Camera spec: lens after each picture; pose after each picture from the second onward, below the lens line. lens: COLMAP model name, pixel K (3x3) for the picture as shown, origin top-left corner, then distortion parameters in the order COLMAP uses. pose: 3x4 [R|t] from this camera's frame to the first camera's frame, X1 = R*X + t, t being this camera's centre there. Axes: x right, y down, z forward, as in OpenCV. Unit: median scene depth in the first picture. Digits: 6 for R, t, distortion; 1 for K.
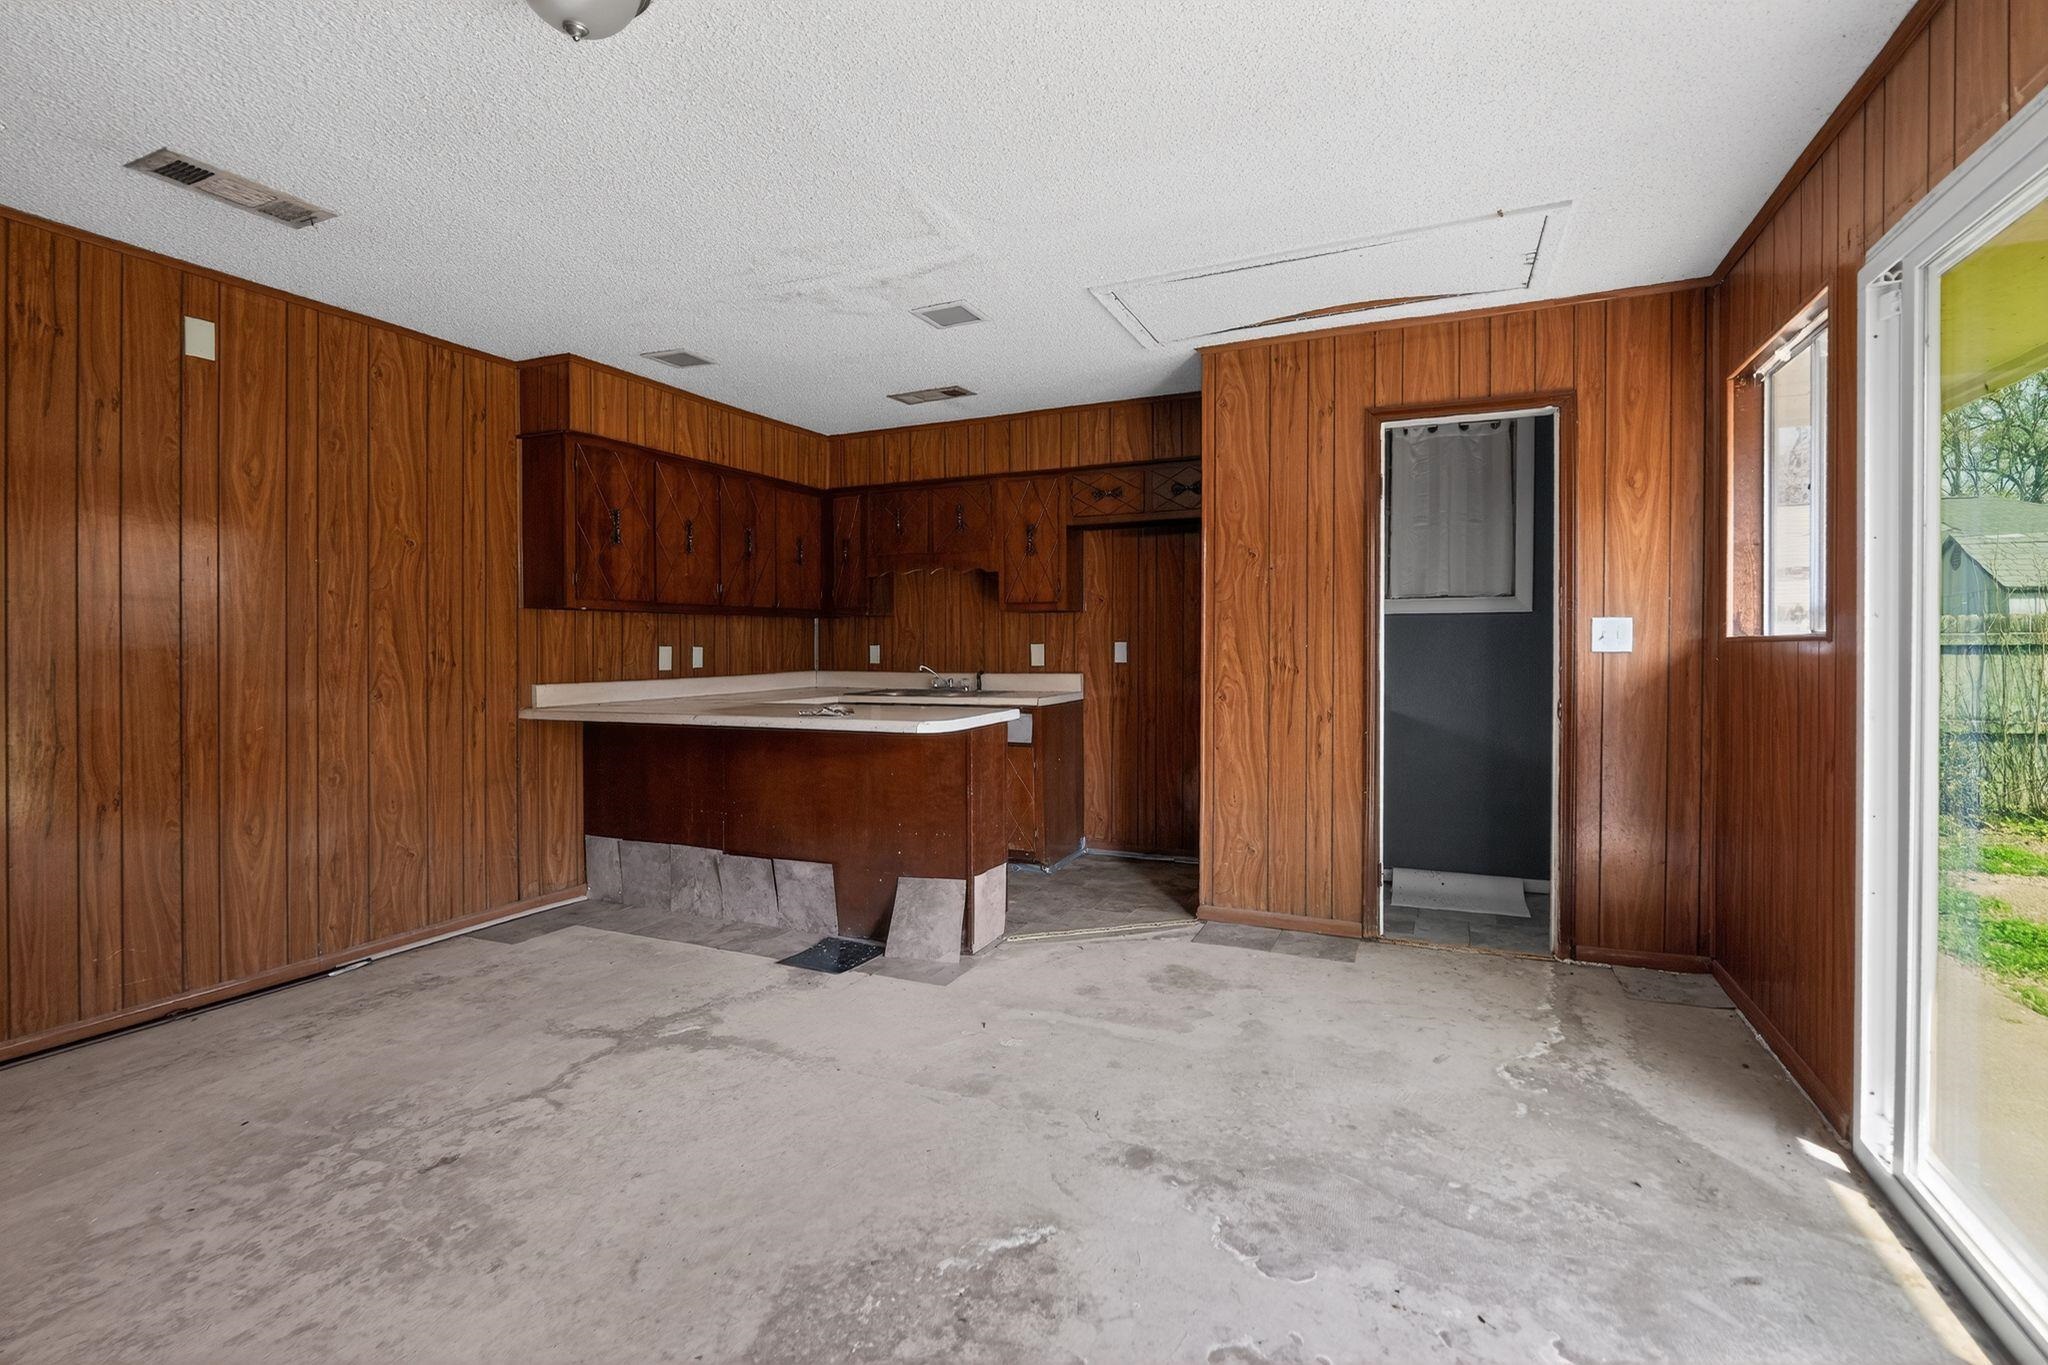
lens RADIAL K [[905.0, 0, 1030.6], [0, 905.0, 651.1], [0, 0, 1]] dist [-0.015014, 0.000400]
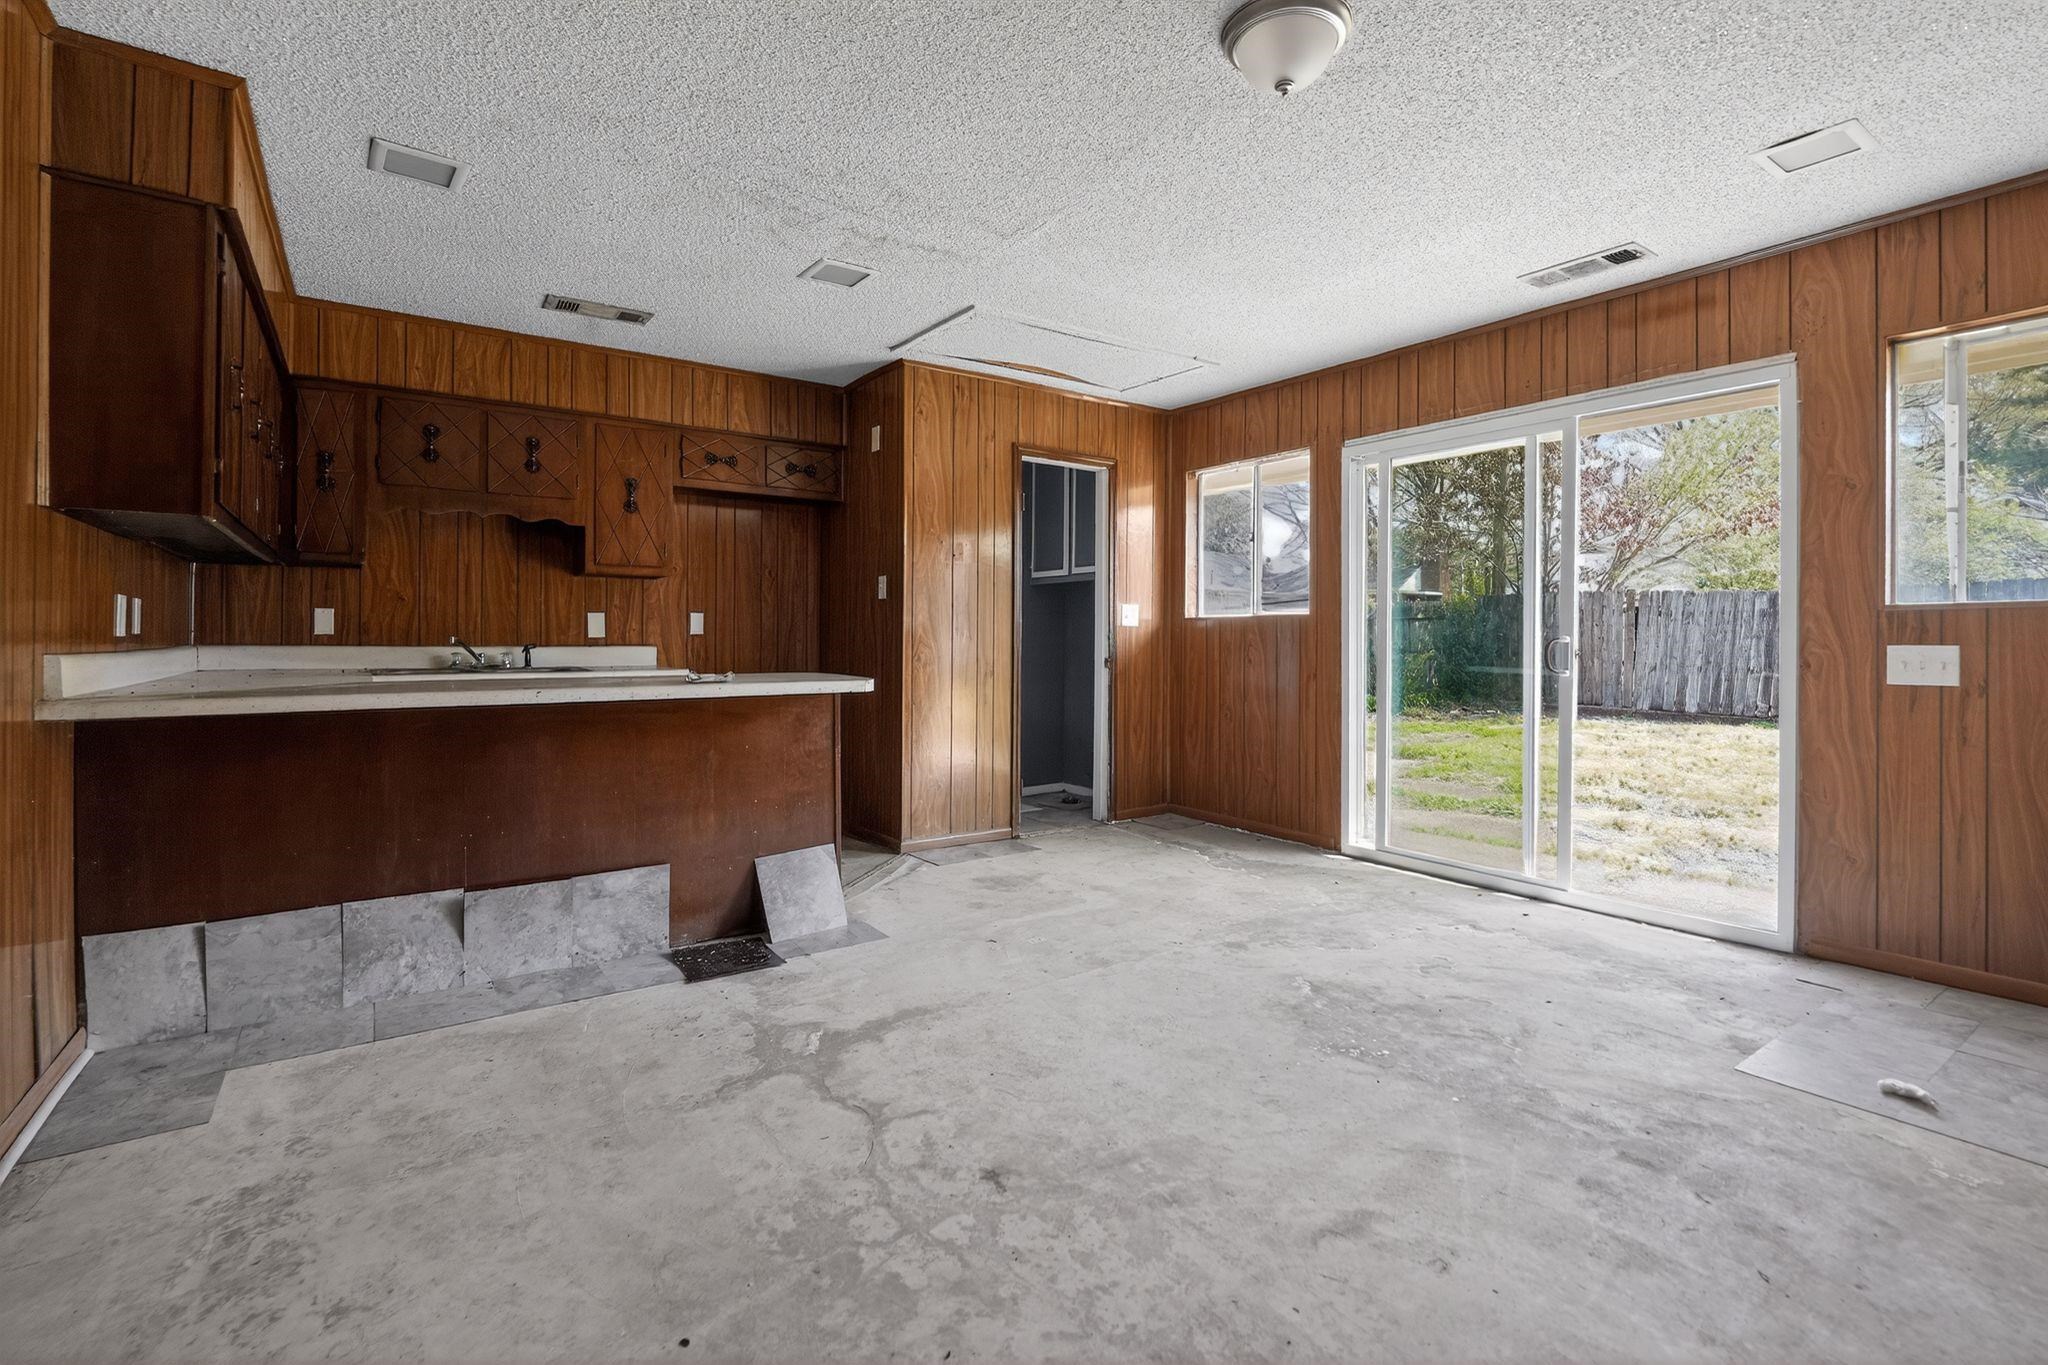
lens RADIAL K [[909.9, 0, 1001.5], [0, 909.9, 638.8], [0, 0, 1]] dist [-0.012399, -0.000249]
pose [[0.528438, 0.007885, 0.848935, -0.745227], [-0.003120, 0.999968, -0.007346, 0.031913], [-0.848966, 0.001233, 0.528446, 0.284267]]
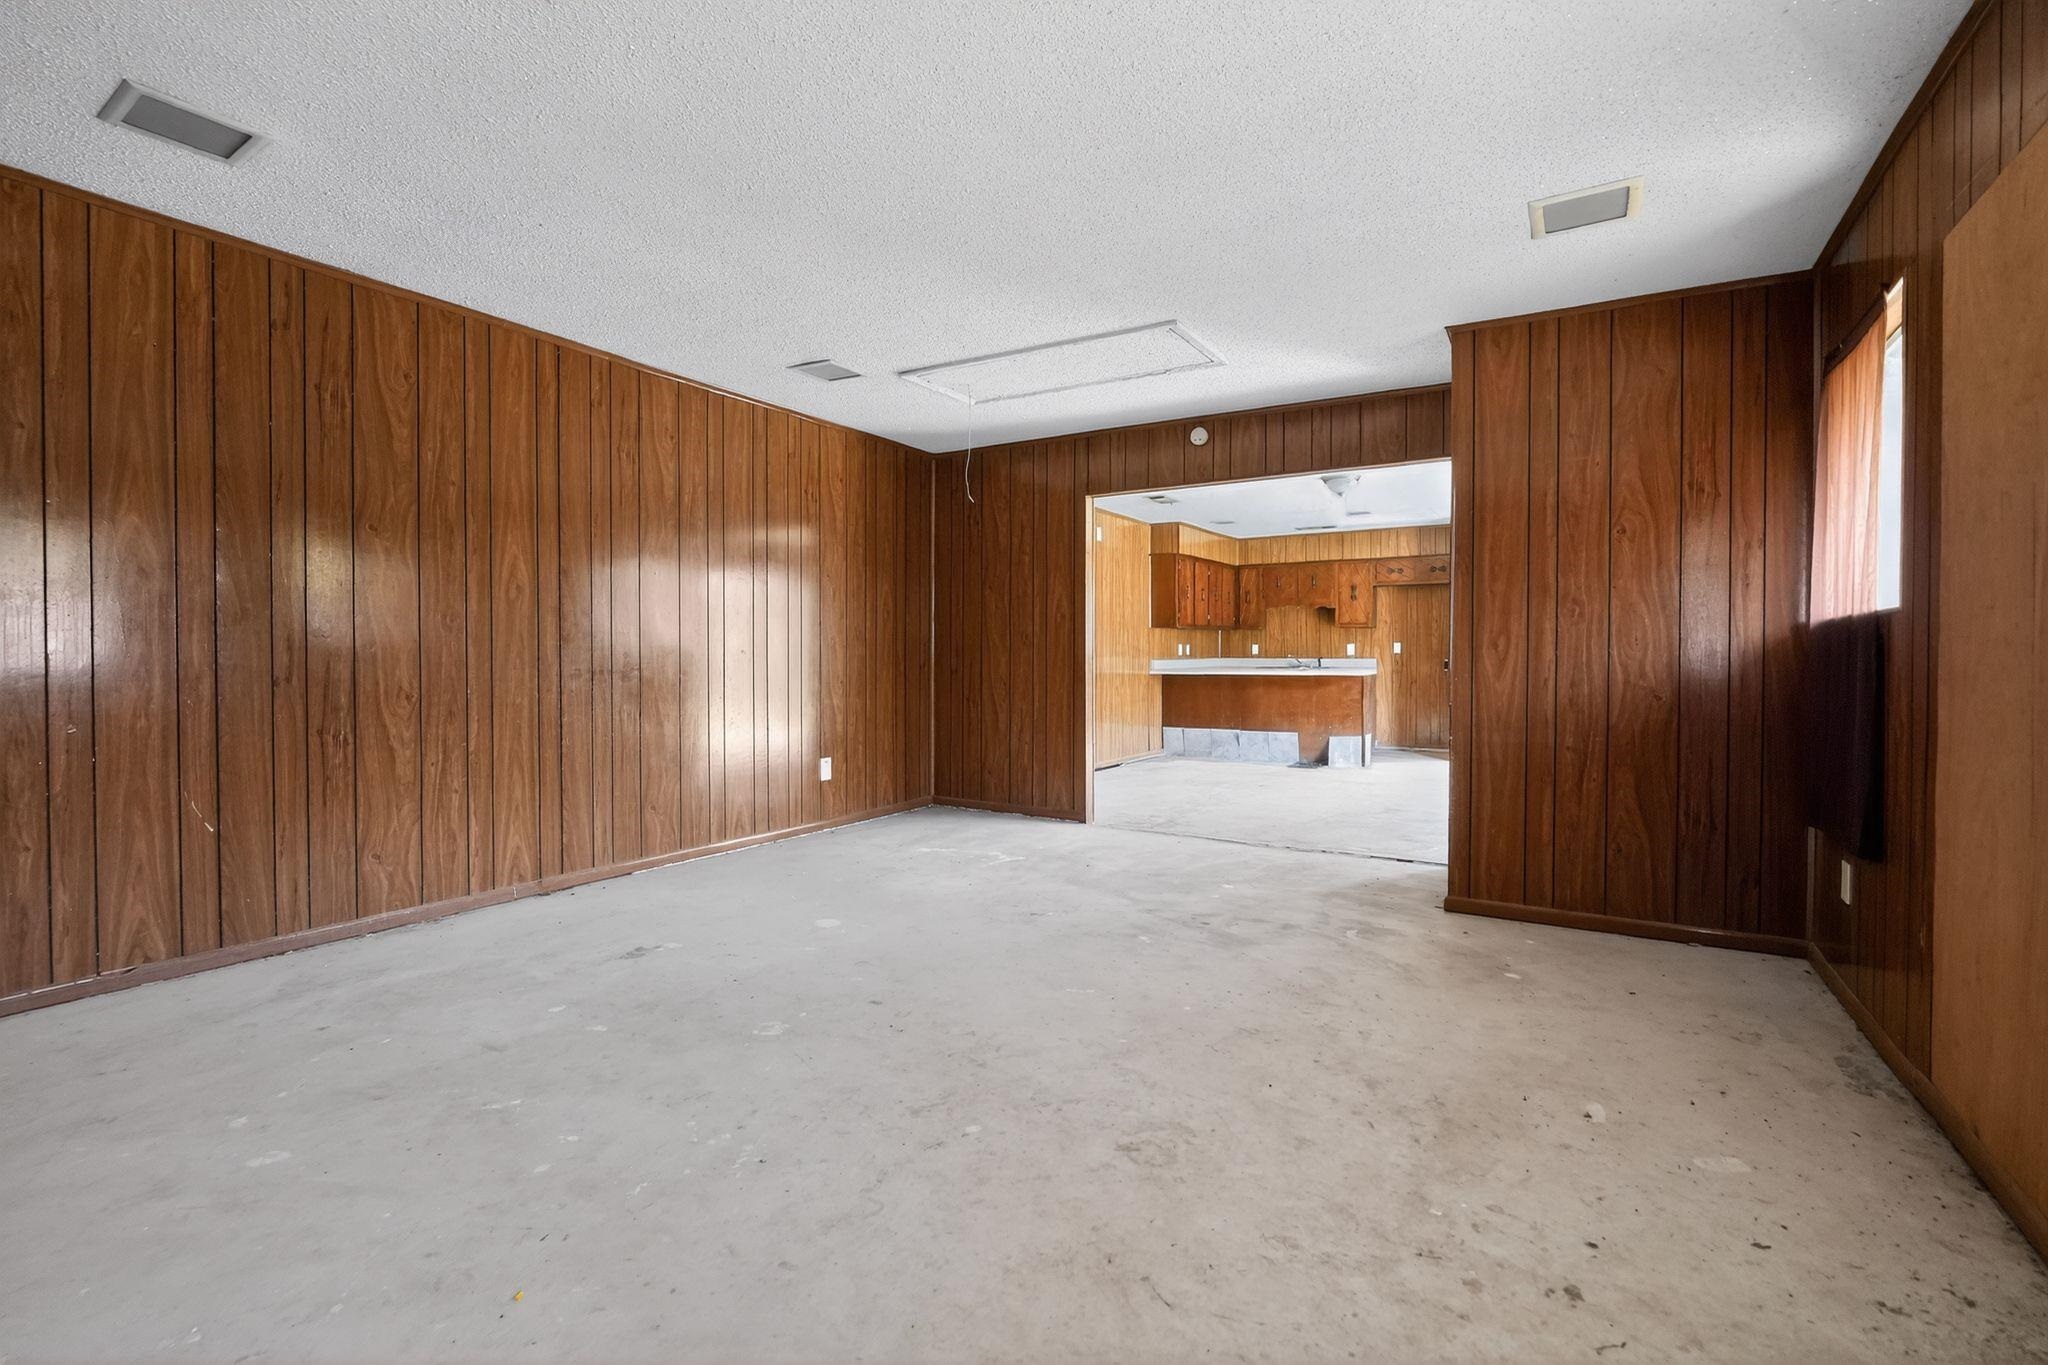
lens RADIAL K [[926.8, 0, 1022.7], [0, 926.8, 658.7], [0, 0, 1]] dist [-0.014114, 0.000529]
pose [[0.990004, 0.004236, -0.140976, -0.584371], [-0.004424, 0.999990, -0.001027, 0.041466], [0.140970, 0.001640, 0.990013, -1.541738]]
